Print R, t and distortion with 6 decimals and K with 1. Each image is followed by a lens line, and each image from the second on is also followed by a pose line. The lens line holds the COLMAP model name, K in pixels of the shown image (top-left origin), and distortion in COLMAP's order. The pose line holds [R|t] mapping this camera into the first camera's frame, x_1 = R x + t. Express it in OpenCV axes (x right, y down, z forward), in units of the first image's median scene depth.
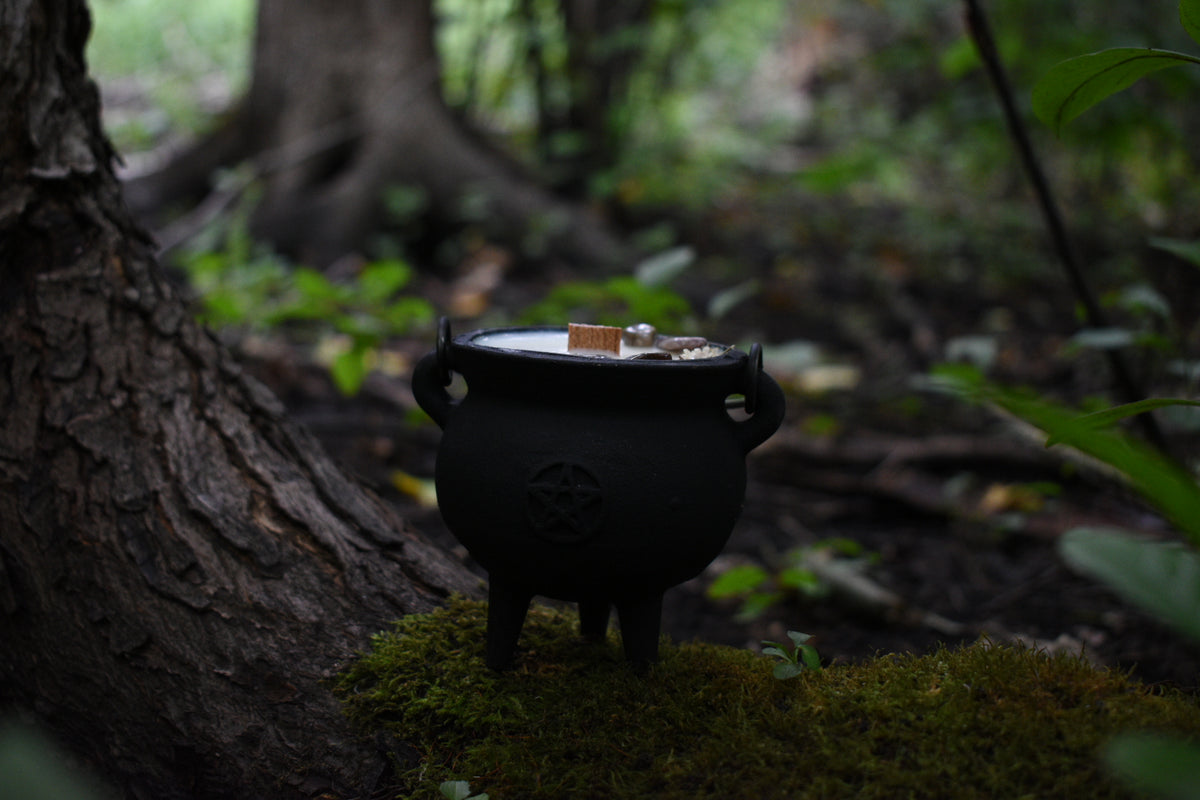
lens RADIAL K [[1800.9, 0, 600.9], [0, 1800.9, 401.4], [0, 0, 1]] dist [-0.026415, -0.032911]
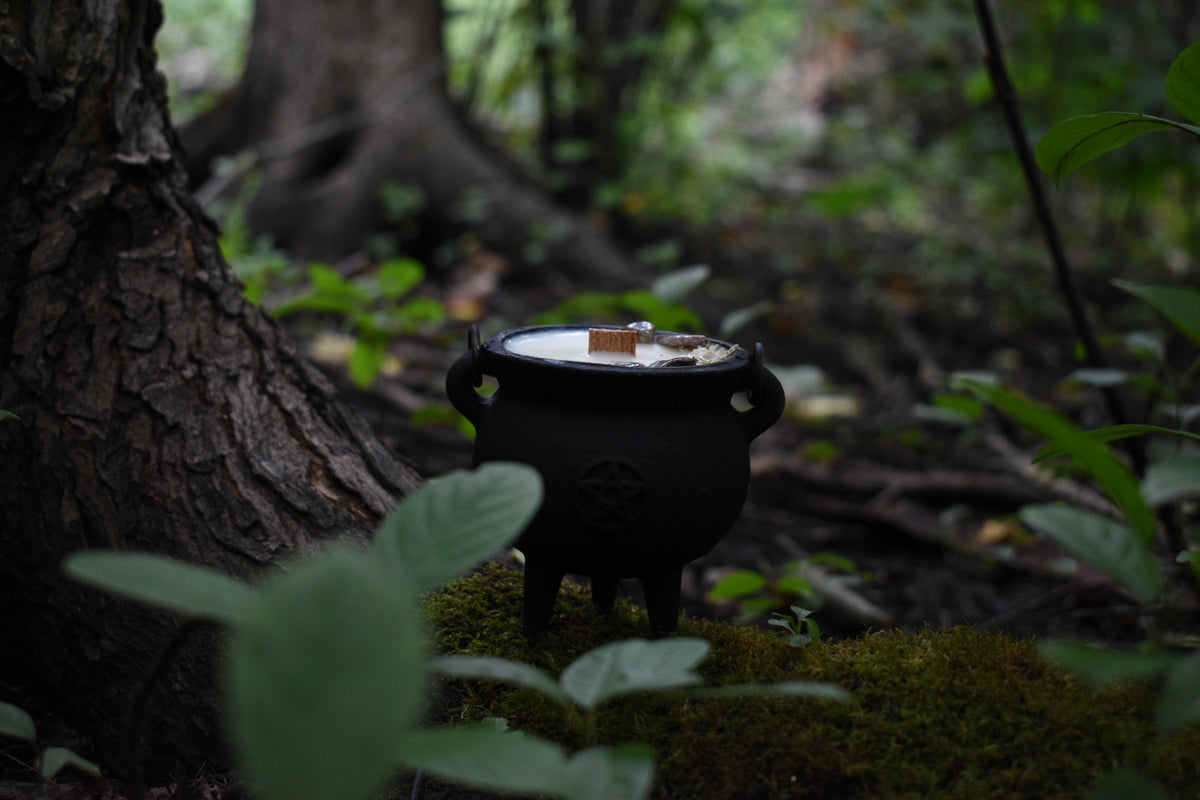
lens RADIAL K [[1976.8, 0, 594.9], [0, 1976.8, 397.1], [0, 0, 1]] dist [-0.005856, -0.112567]
pose [[0.998048, 0.061614, 0.010229, -0.035885], [-0.061441, 0.997976, -0.016400, 0.020483], [-0.011219, 0.015739, 0.999813, -0.214619]]
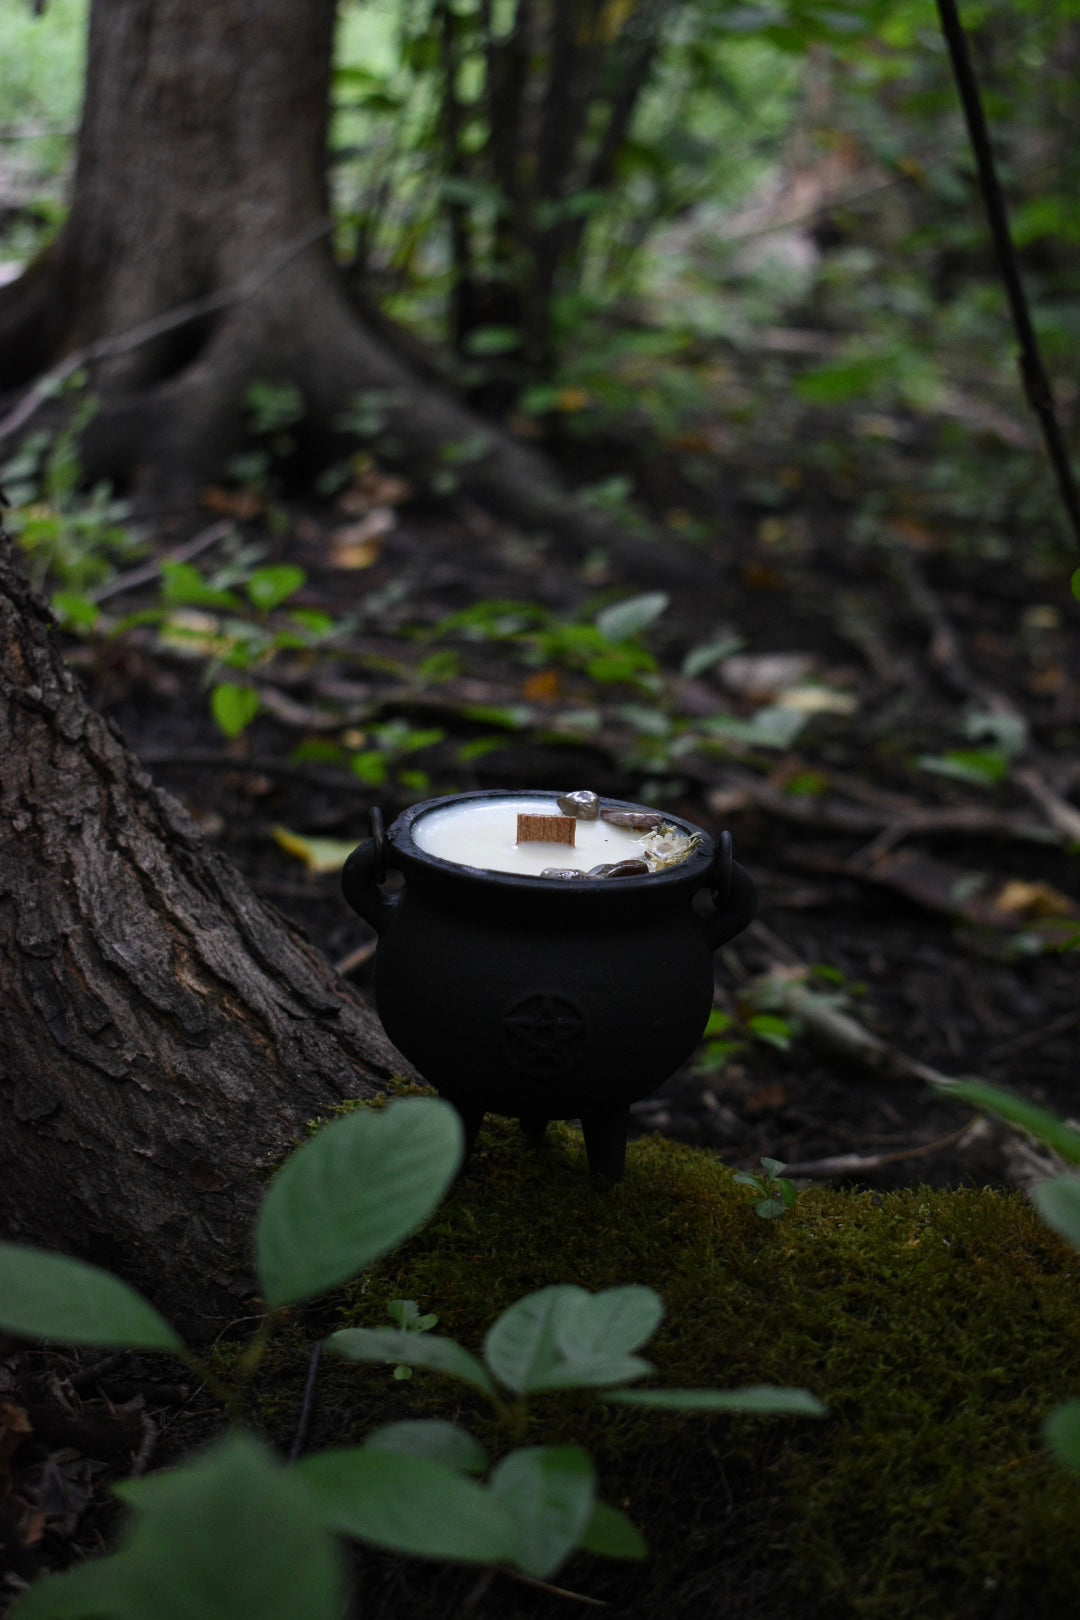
lens RADIAL K [[2531.0, 0, 545.2], [0, 2531.0, 809.4], [0, 0, 1]] dist [-0.022125, -0.012517]
pose [[0.997618, 0.063549, 0.026829, -0.048493], [-0.065535, 0.994547, 0.081123, -0.131765], [-0.021528, -0.082688, 0.996343, -0.255026]]
